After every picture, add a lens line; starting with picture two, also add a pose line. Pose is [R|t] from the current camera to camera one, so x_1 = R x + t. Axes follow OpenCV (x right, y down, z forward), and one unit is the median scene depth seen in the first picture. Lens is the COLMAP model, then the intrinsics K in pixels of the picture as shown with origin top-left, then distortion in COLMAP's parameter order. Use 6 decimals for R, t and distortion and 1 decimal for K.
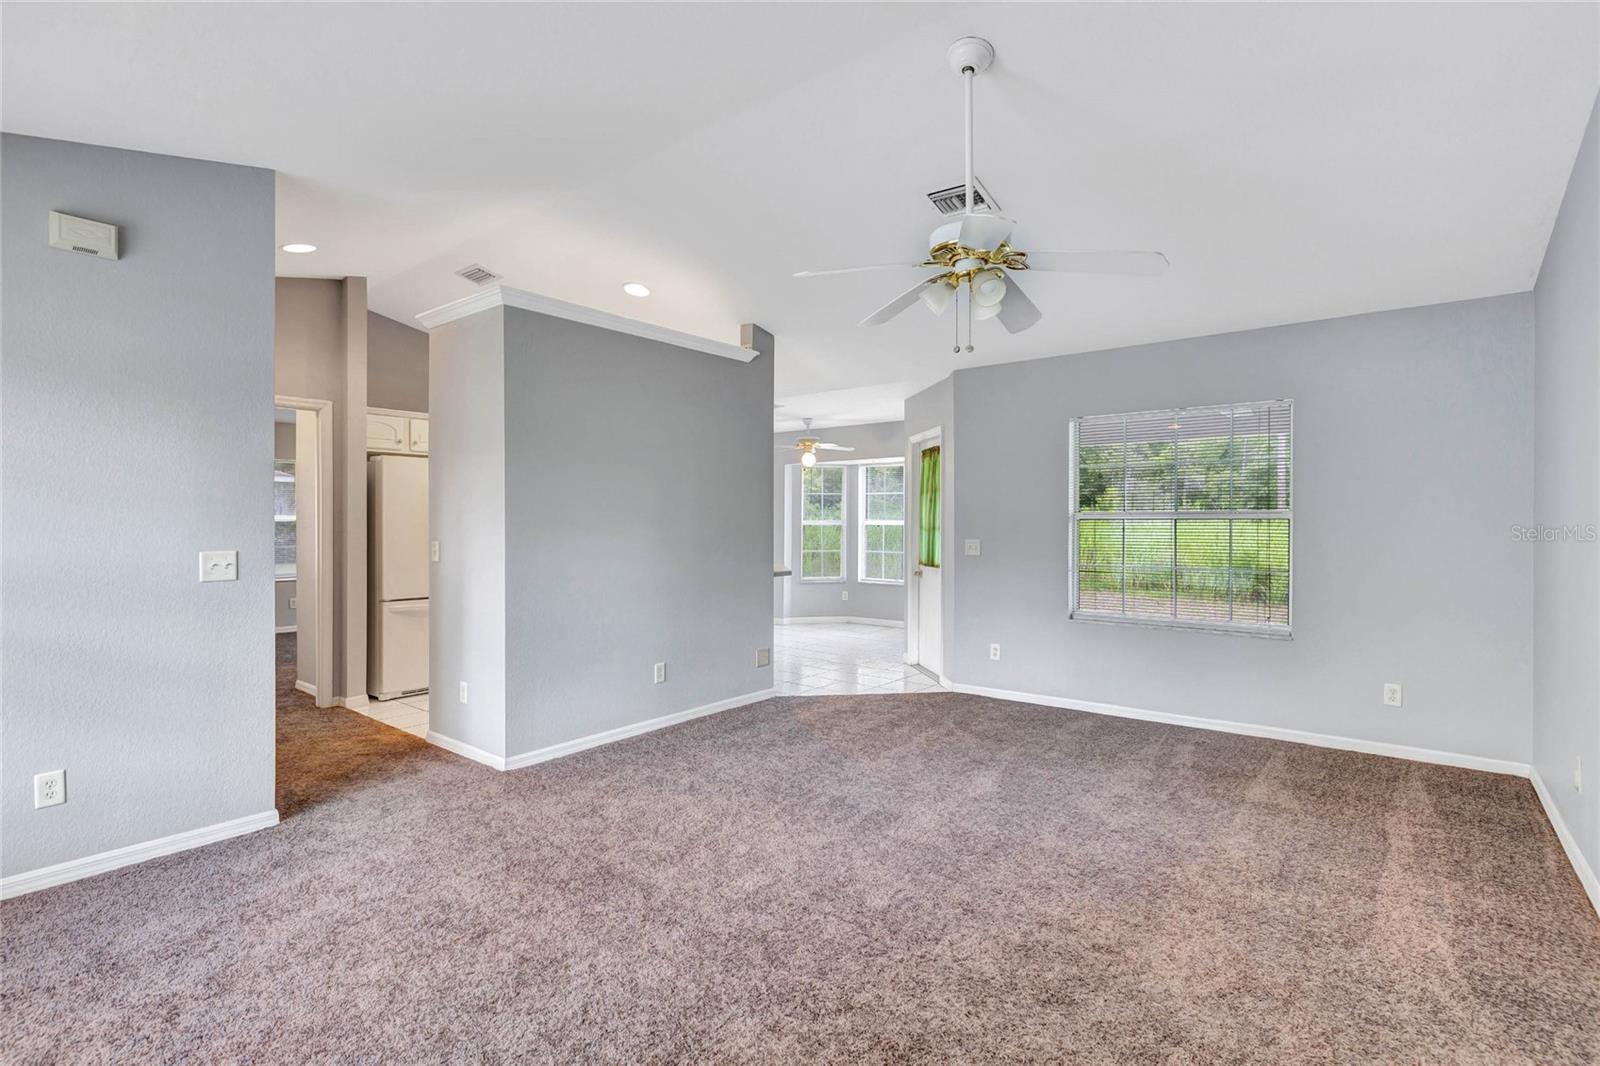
lens RADIAL K [[757.7, 0, 800.0], [0, 757.7, 533.0], [0, 0, 1]] dist [0.002660, 0.000022]
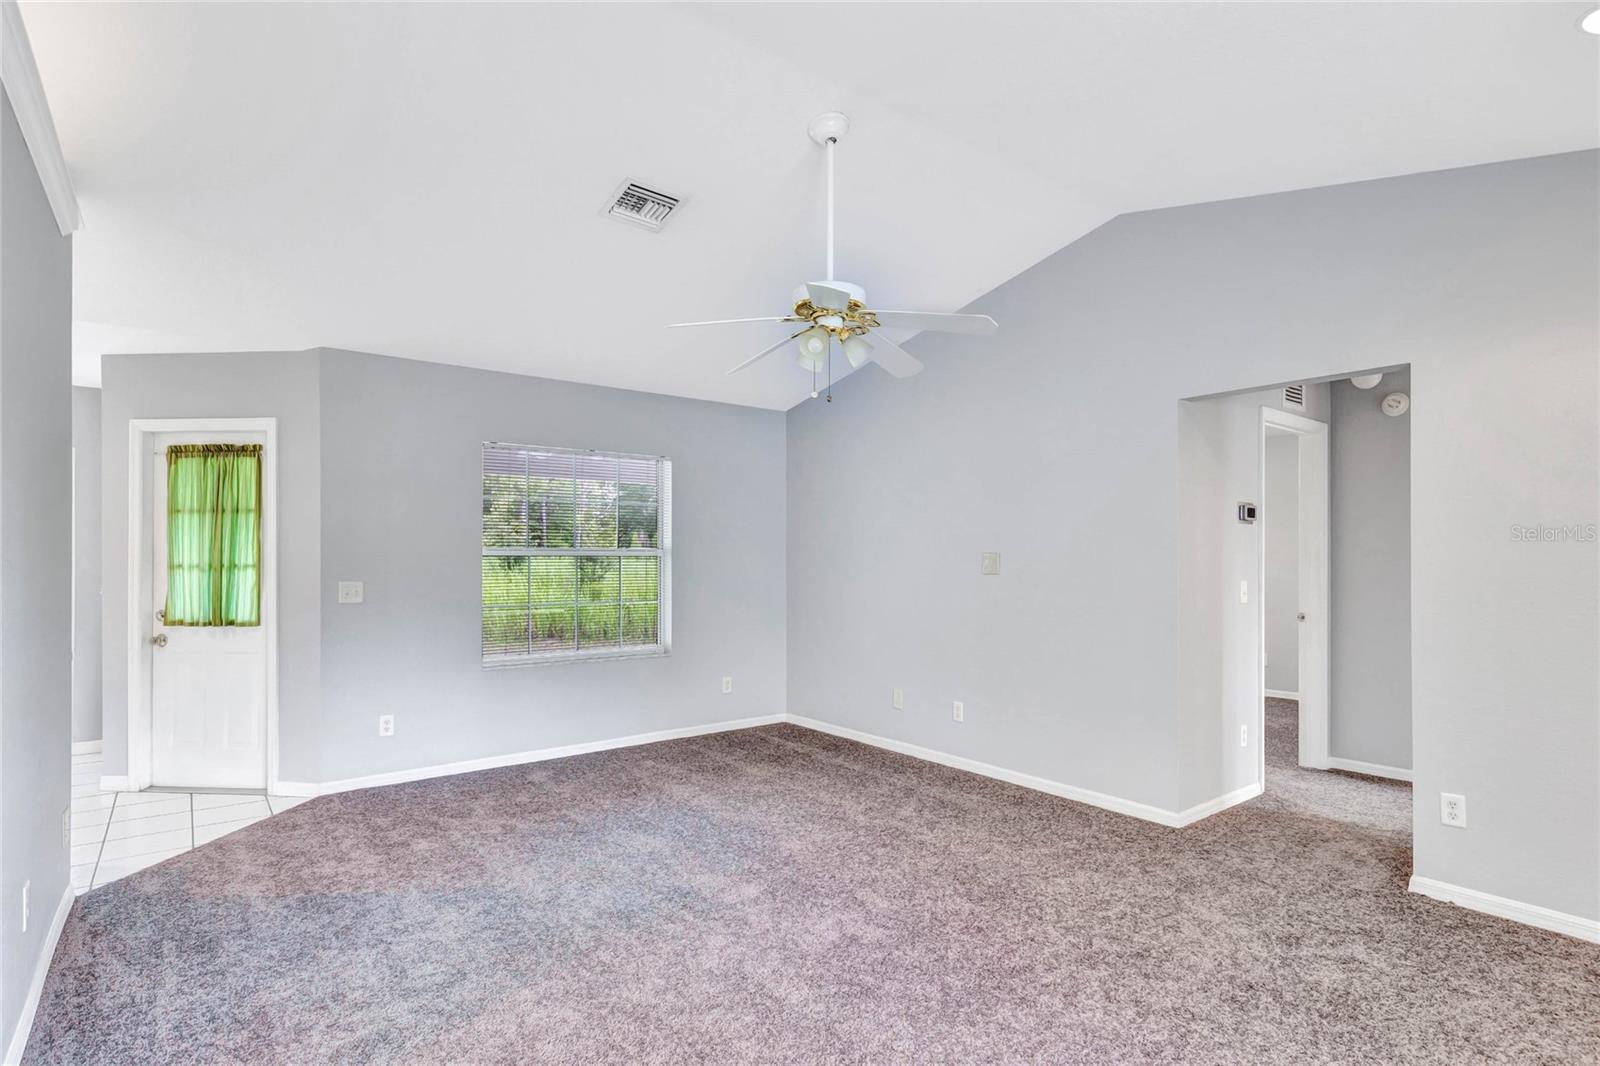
lens RADIAL K [[837.9, 0, 806.8], [0, 837.9, 552.9], [0, 0, 1]] dist [0.000734, 0.000092]
pose [[0.227793, 0.003398, 0.973704, -0.569620], [0.016331, 0.999840, -0.007310, -0.006424], [-0.973573, 0.017567, 0.227701, 0.464653]]
